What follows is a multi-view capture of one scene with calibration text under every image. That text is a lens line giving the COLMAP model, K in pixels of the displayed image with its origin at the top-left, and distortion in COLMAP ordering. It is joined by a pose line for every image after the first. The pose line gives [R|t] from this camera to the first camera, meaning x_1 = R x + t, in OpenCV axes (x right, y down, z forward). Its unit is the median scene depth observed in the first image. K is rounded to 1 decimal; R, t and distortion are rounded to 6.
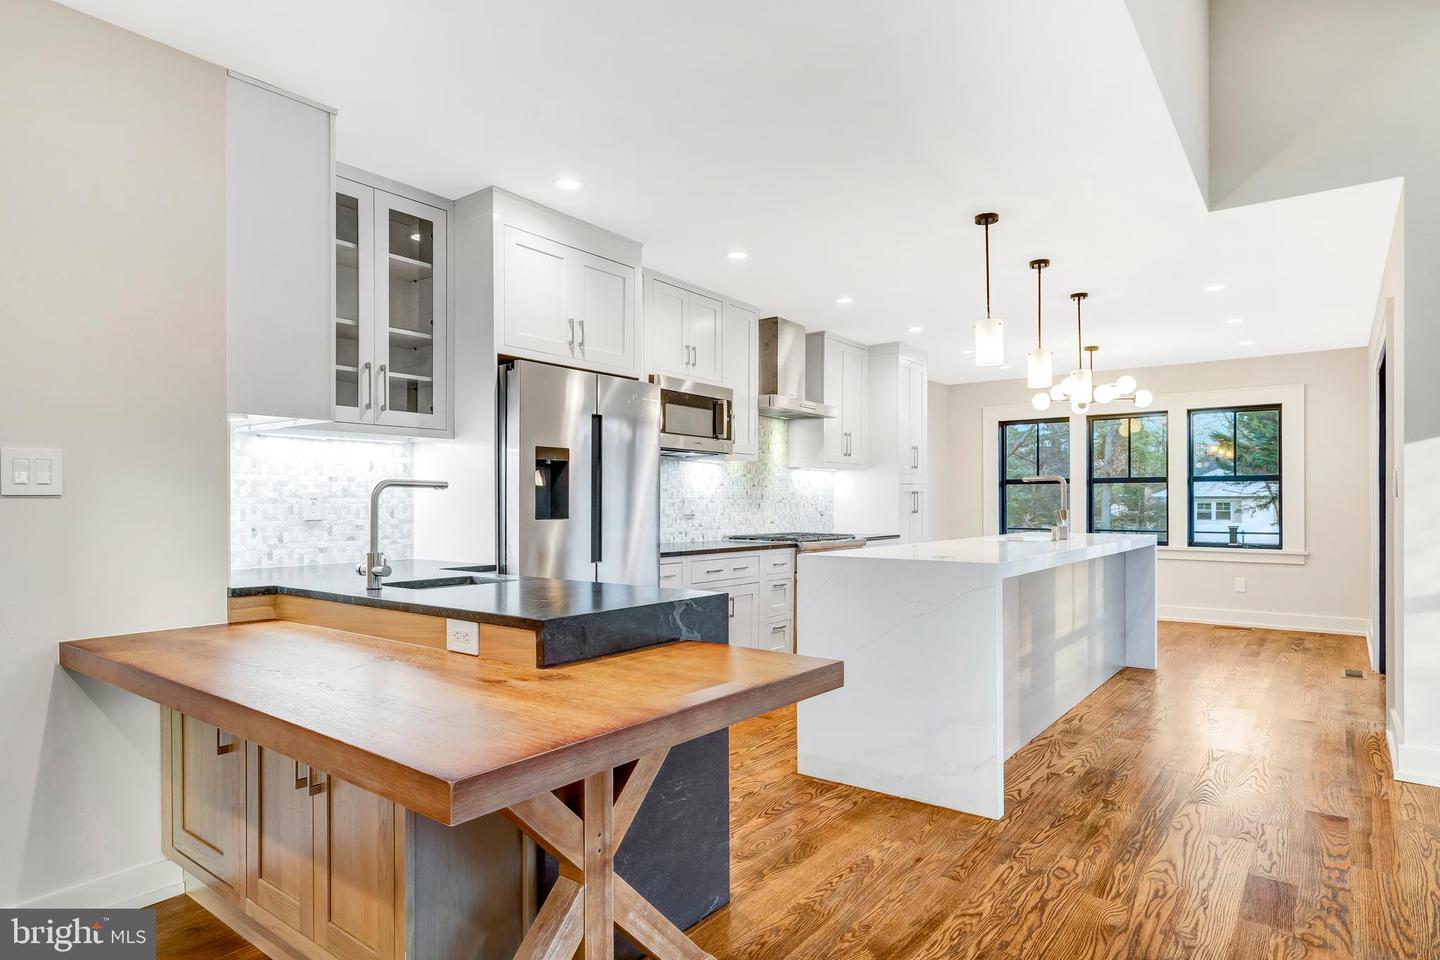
lens RADIAL K [[786.5, 0, 731.7], [0, 786.5, 496.6], [0, 0, 1]] dist [0.005659, 0.000682]
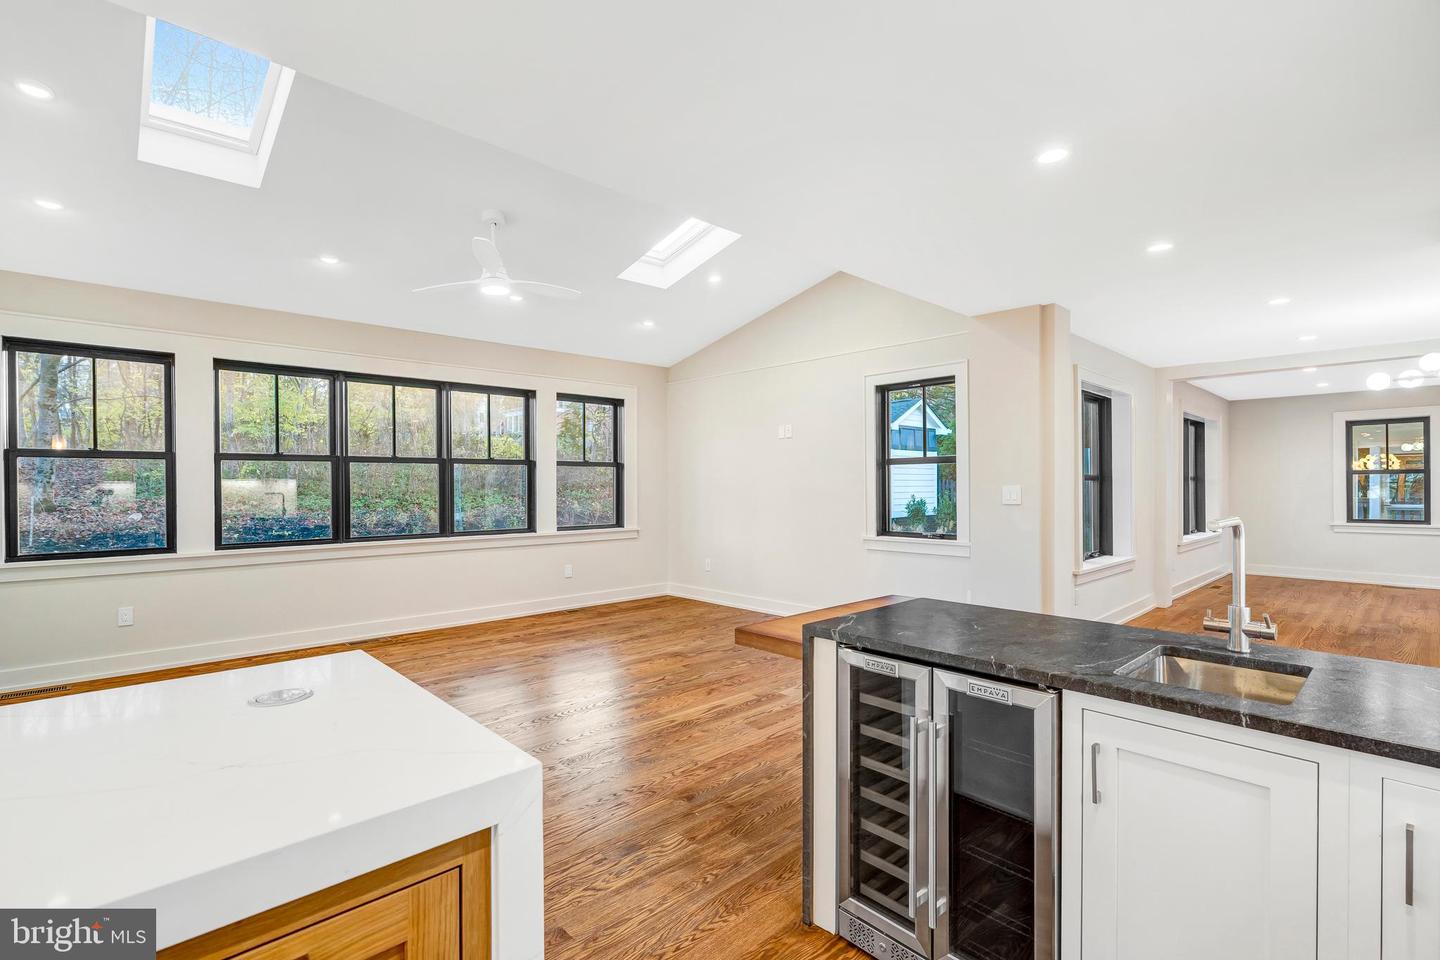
lens RADIAL K [[672.2, 0, 722.3], [0, 672.2, 491.9], [0, 0, 1]] dist [-0.002731, 0.002652]
pose [[-0.986193, -0.000019, 0.165600, -0.017176], [0.000544, 0.999994, 0.003358, -0.020248], [-0.165599, 0.003401, -0.986187, 0.742062]]
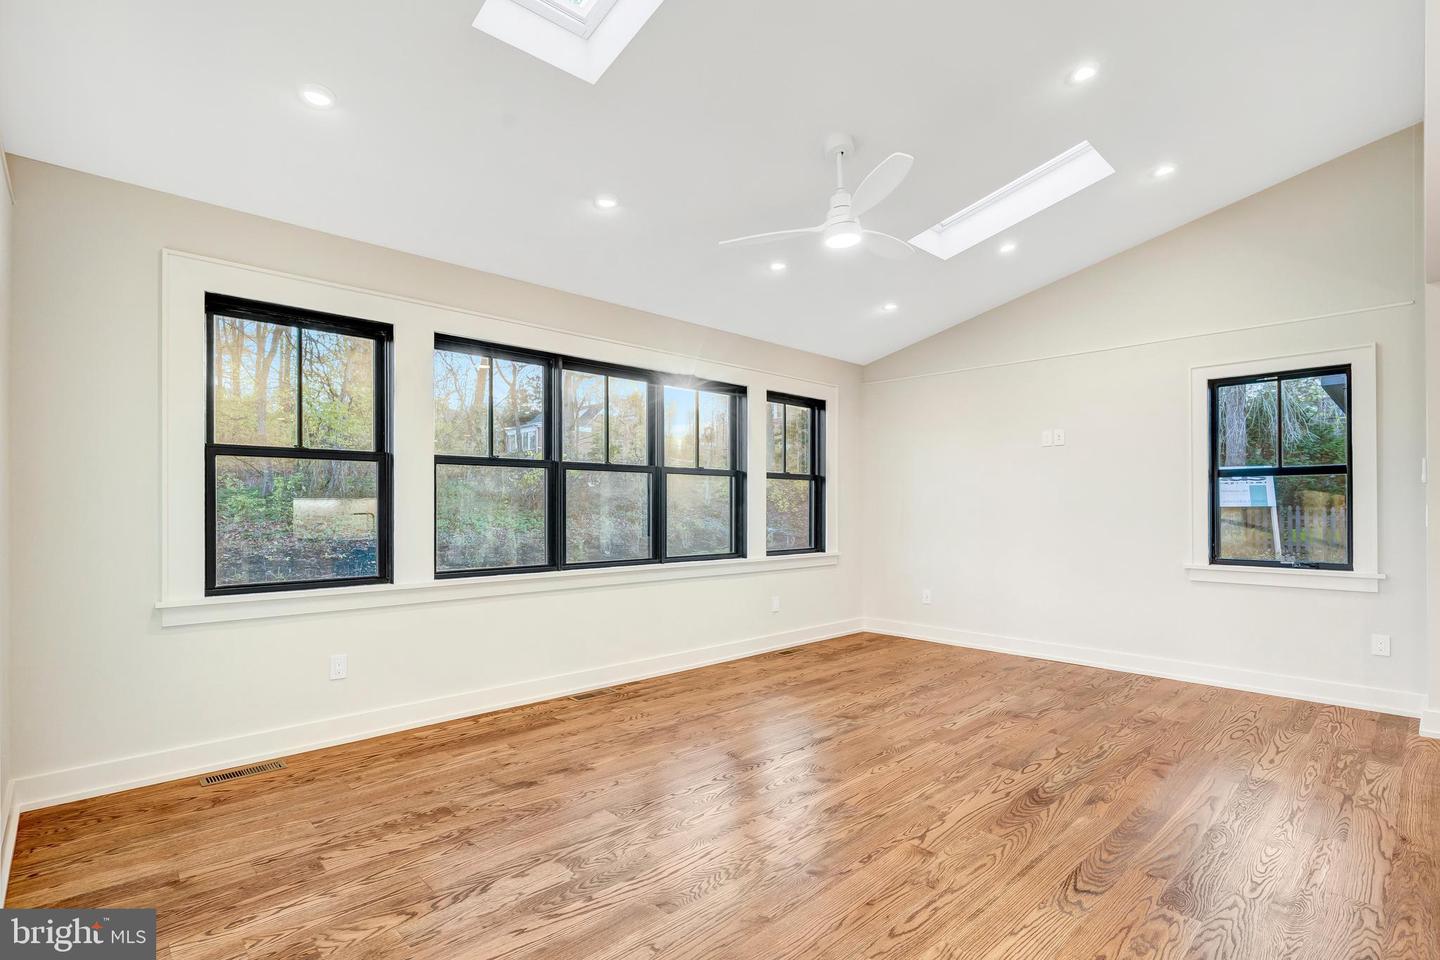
lens RADIAL K [[672.2, 0, 722.5], [0, 672.2, 509.6], [0, 0, 1]] dist [-0.002731, 0.002652]
pose [[-0.987460, -0.002826, 0.157843, 0.376778], [-0.003743, 0.999978, -0.005514, -0.010280], [-0.157824, -0.006035, -0.987449, 0.615631]]
